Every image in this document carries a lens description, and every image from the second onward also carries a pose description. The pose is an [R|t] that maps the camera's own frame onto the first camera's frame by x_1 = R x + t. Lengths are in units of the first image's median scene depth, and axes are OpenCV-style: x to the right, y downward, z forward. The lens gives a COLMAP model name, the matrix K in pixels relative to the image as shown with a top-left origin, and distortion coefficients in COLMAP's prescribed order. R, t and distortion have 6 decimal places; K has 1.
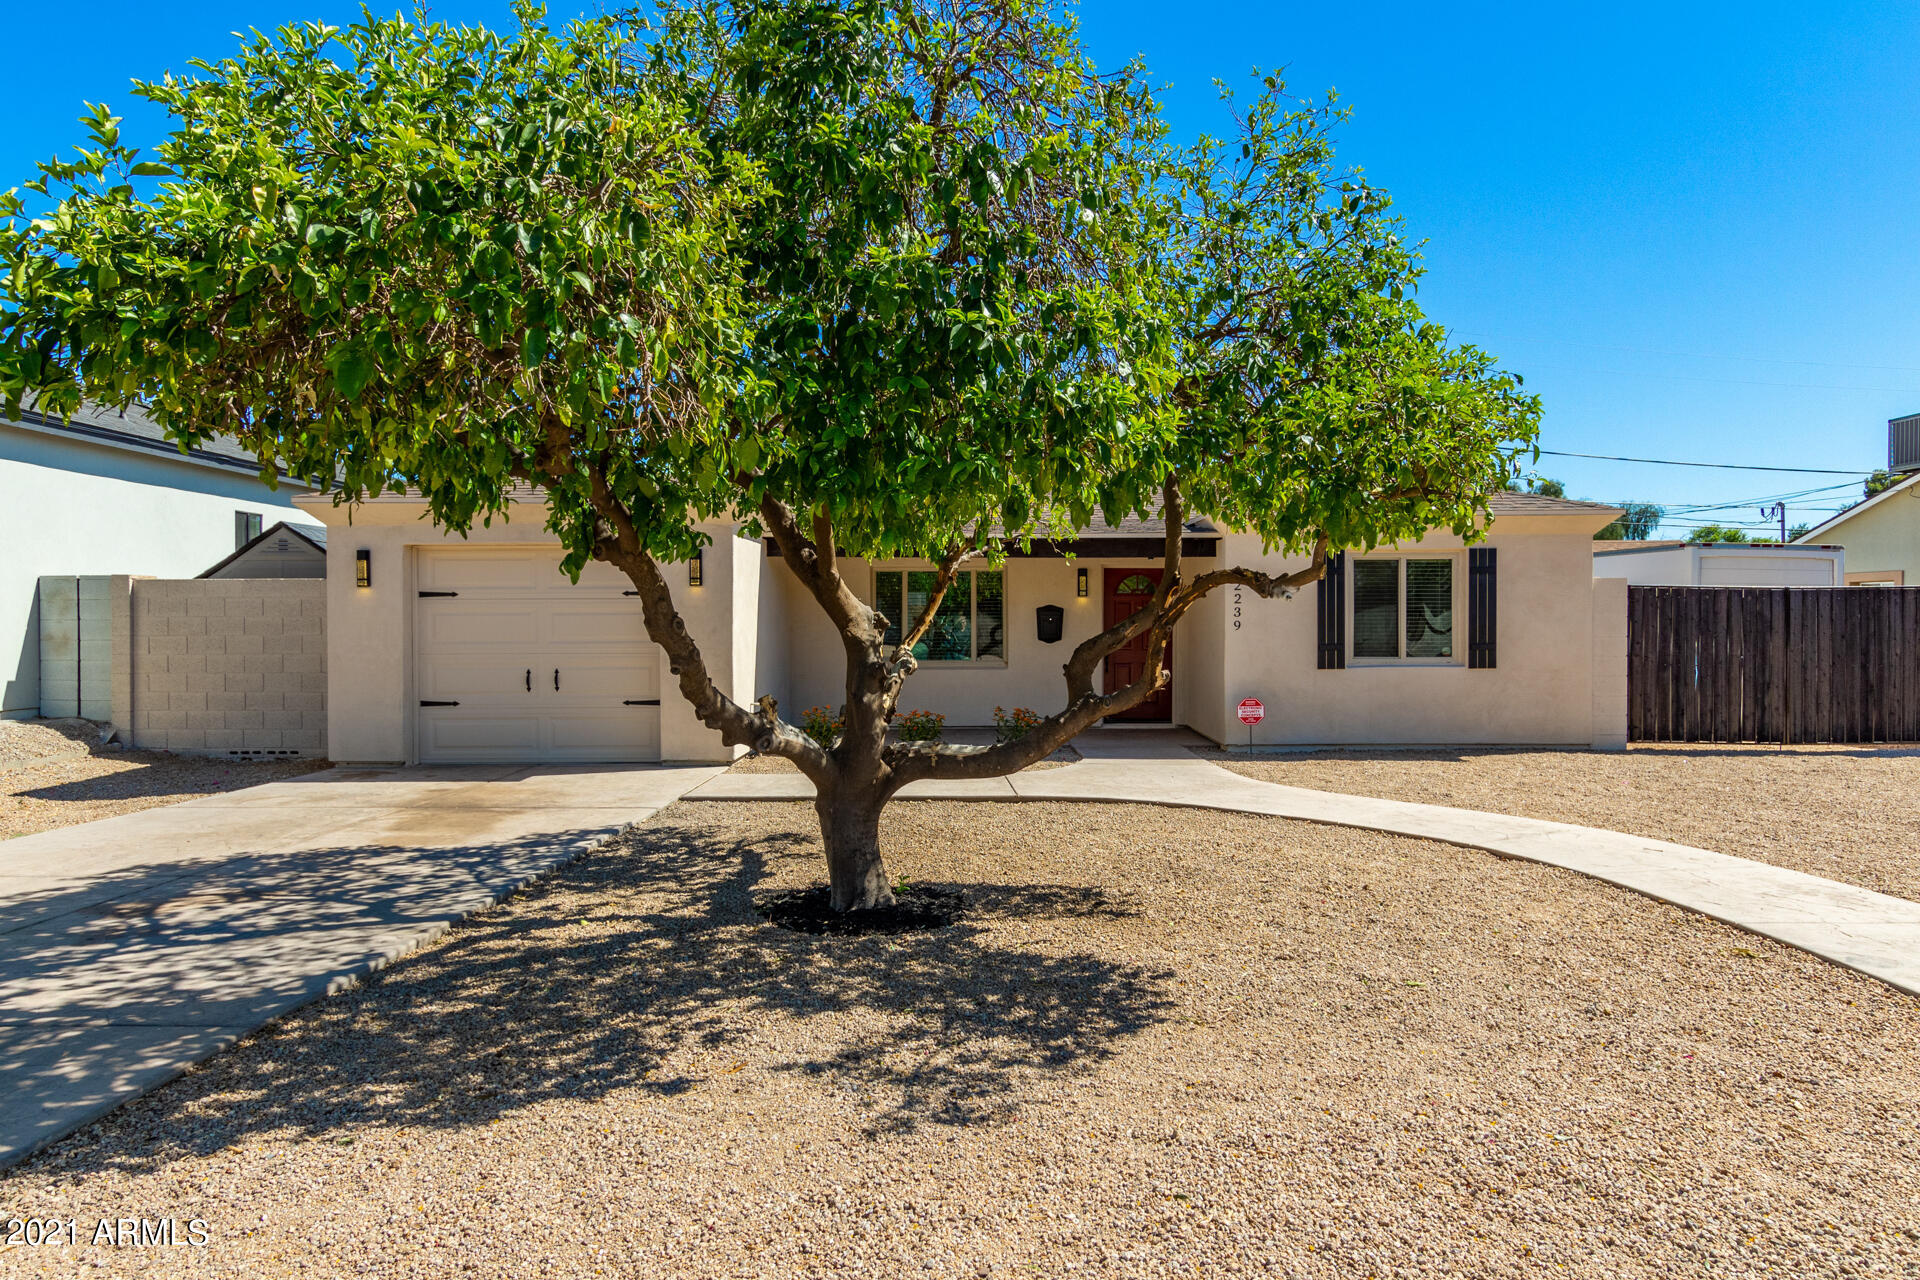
lens RADIAL K [[1038.4, 0, 960.0], [0, 1038.4, 640.0], [0, 0, 1]] dist [0.002382, 0.000237]
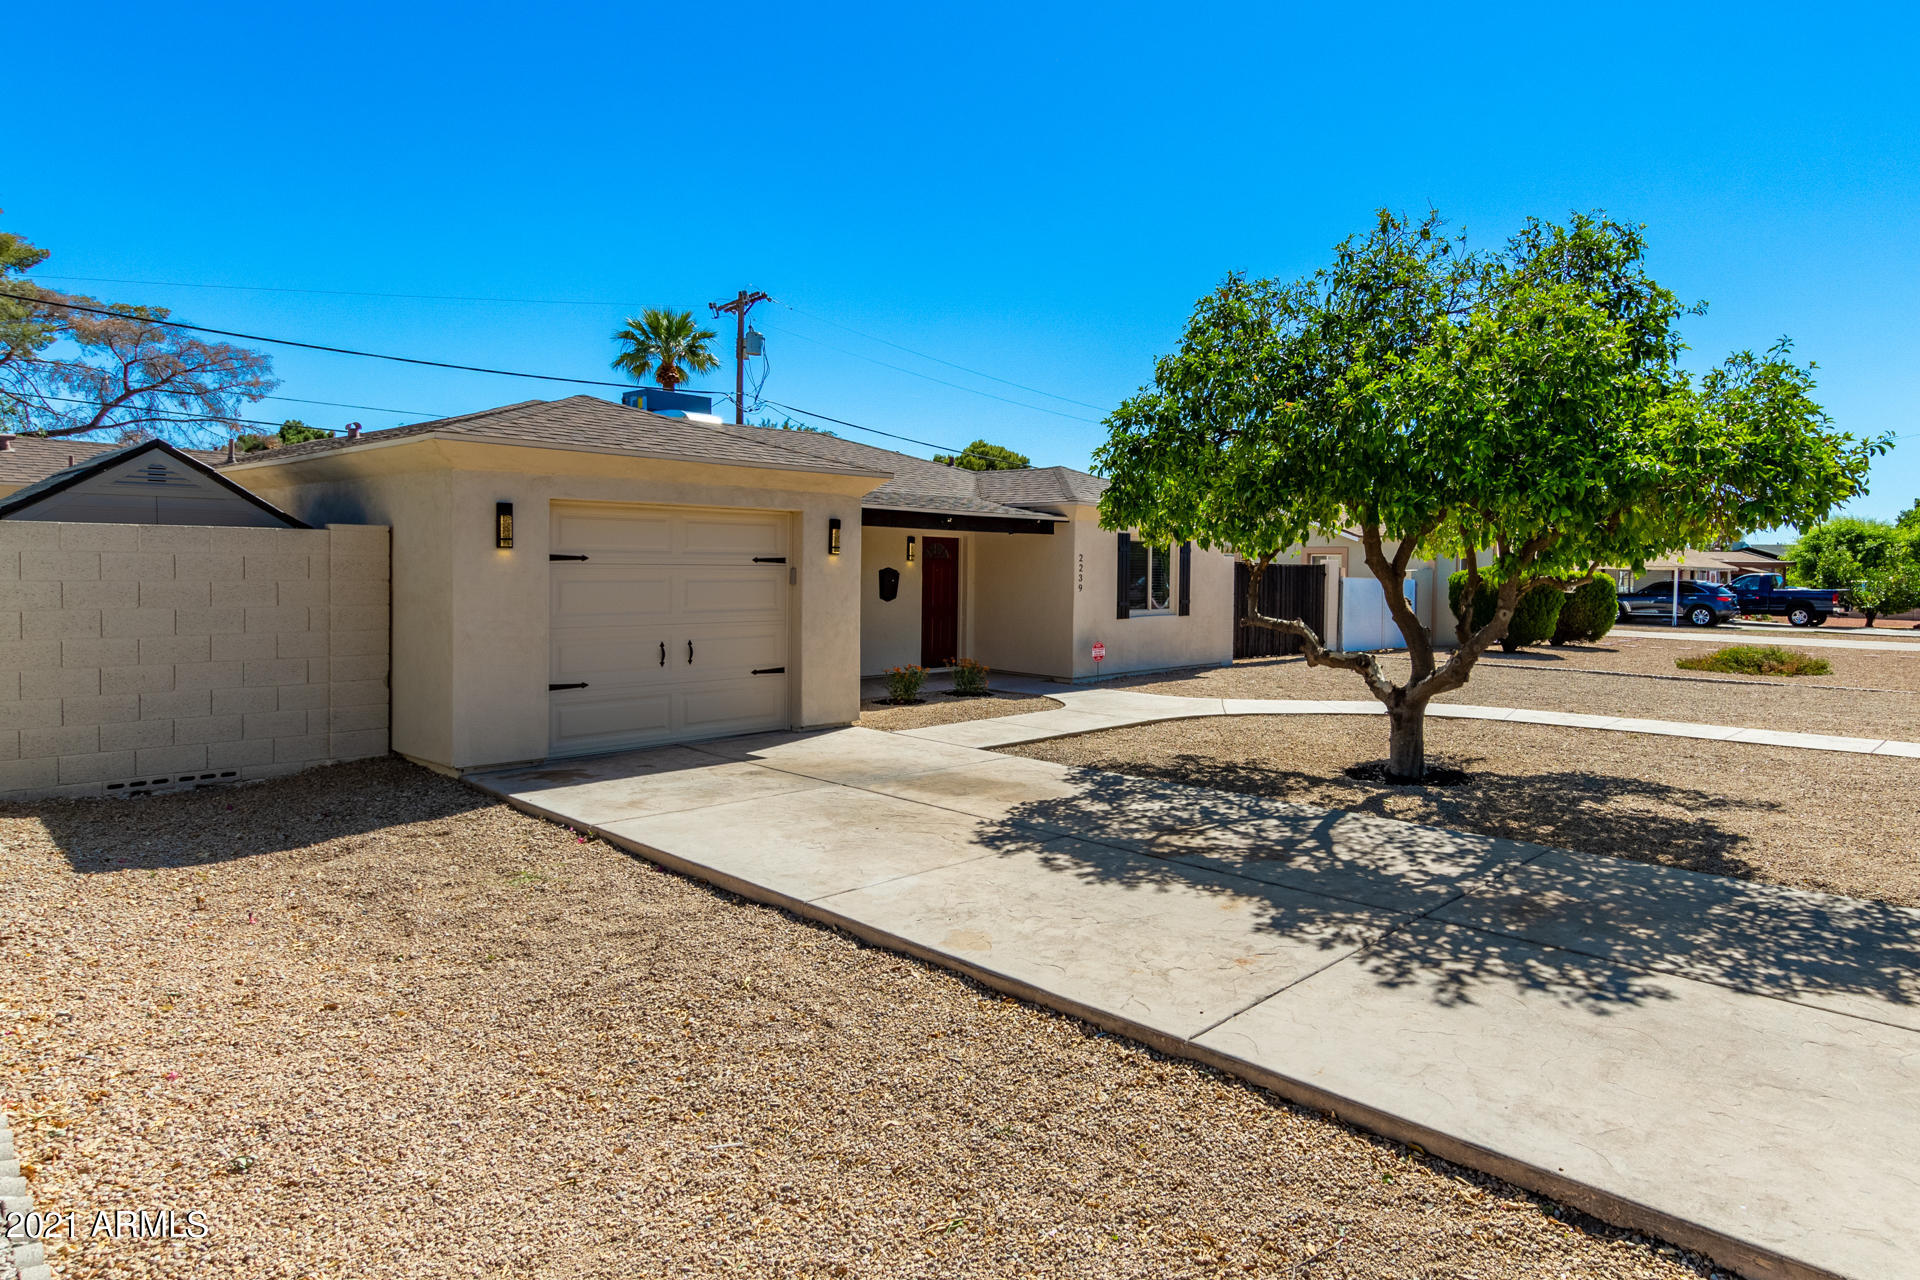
lens RADIAL K [[1122.9, 0, 959.4], [0, 1122.9, 580.3], [0, 0, 1]] dist [-0.002493, -0.000444]
pose [[0.689631, -0.000047, 0.724161, -0.877502], [0.000606, 1.000000, -0.000512, -0.022963], [-0.724160, 0.000792, 0.689631, 0.125405]]
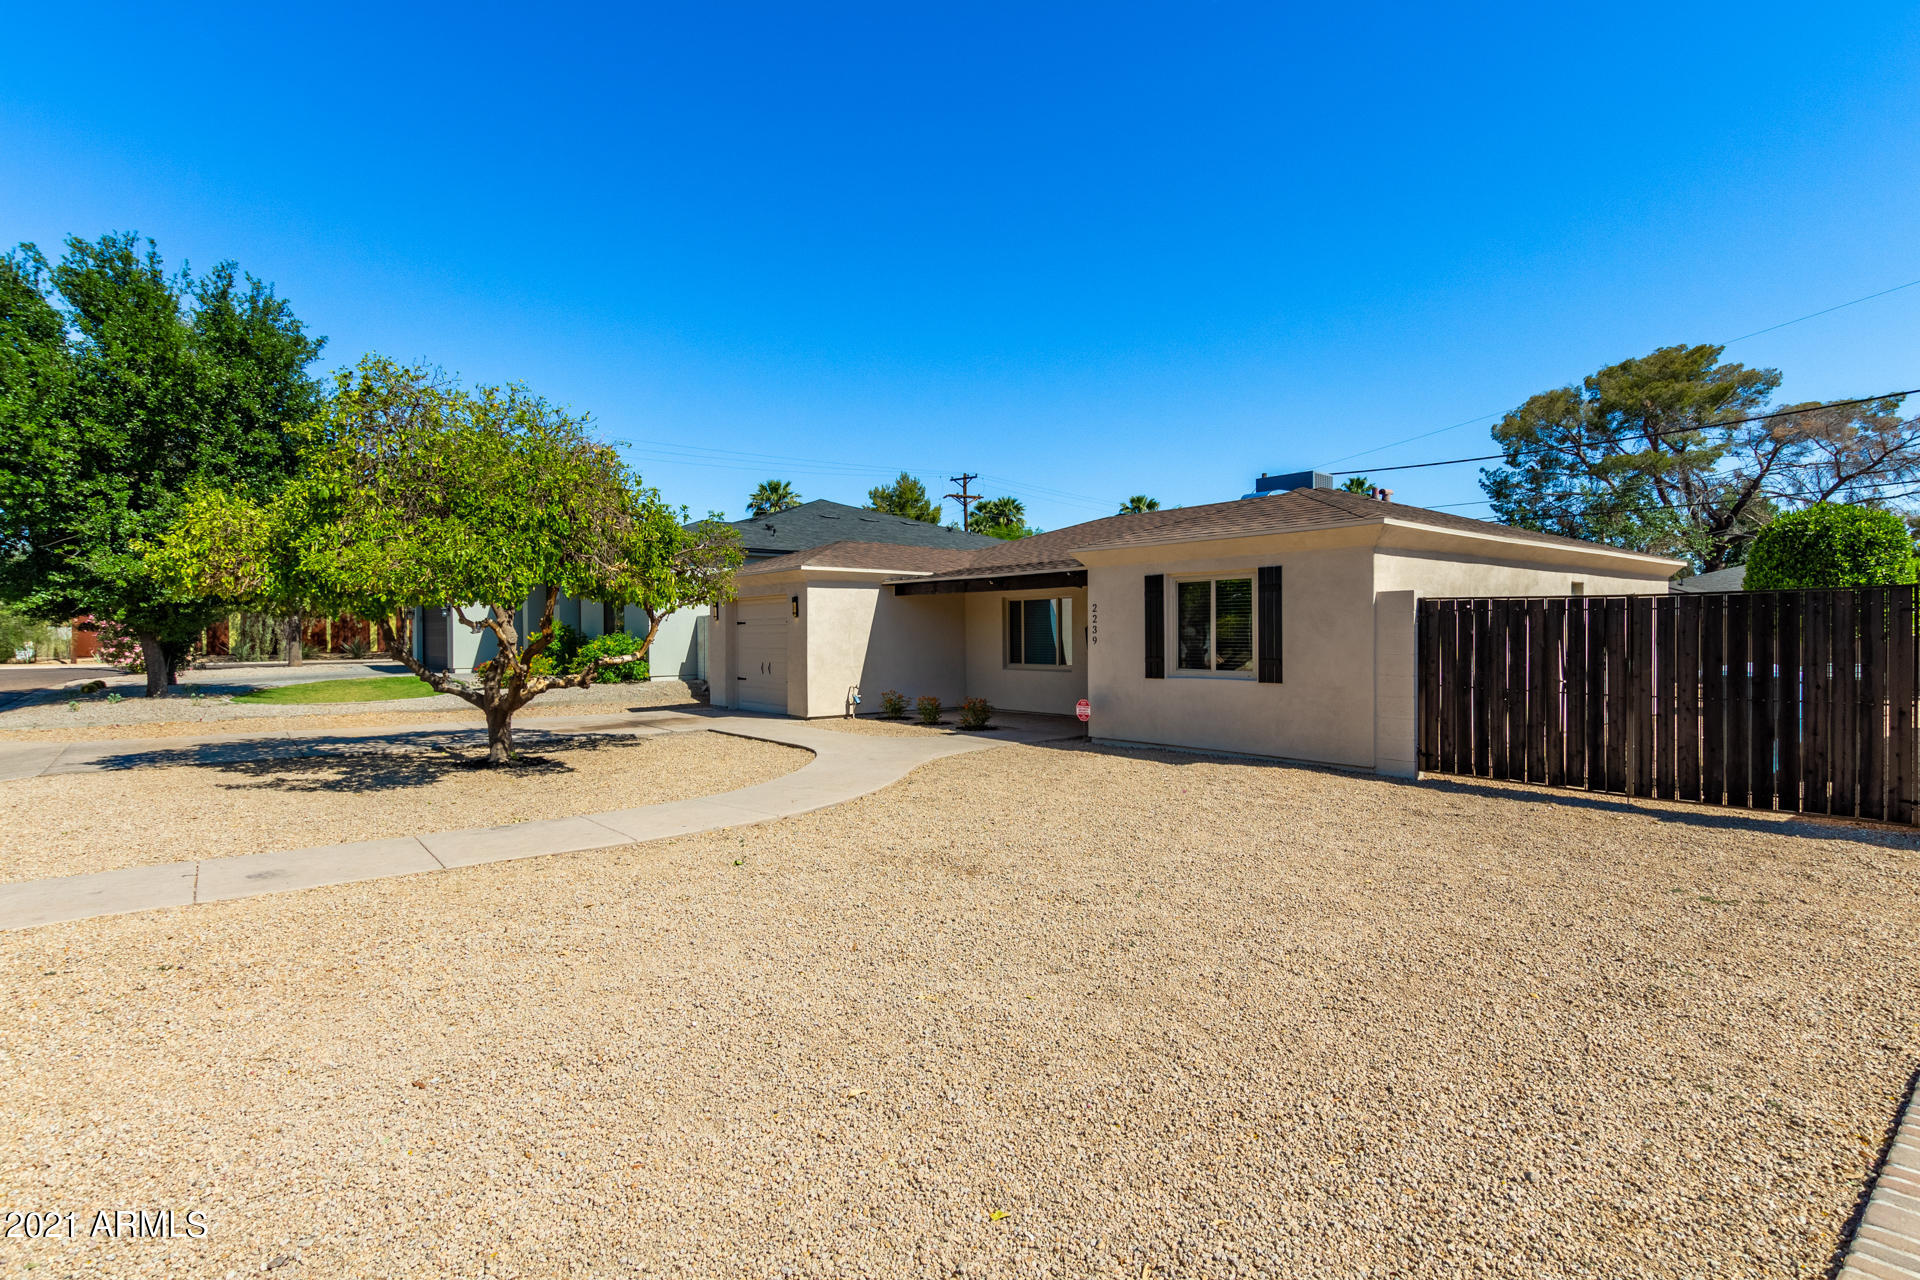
lens RADIAL K [[910.9, 0, 963.4], [0, 910.9, 631.4], [0, 0, 1]] dist [0.016378, -0.007228]
pose [[0.653315, -0.002287, -0.757083, 0.987071], [-0.001247, 0.999991, -0.004097, -0.019951], [0.757085, 0.003621, 0.653306, 0.175293]]
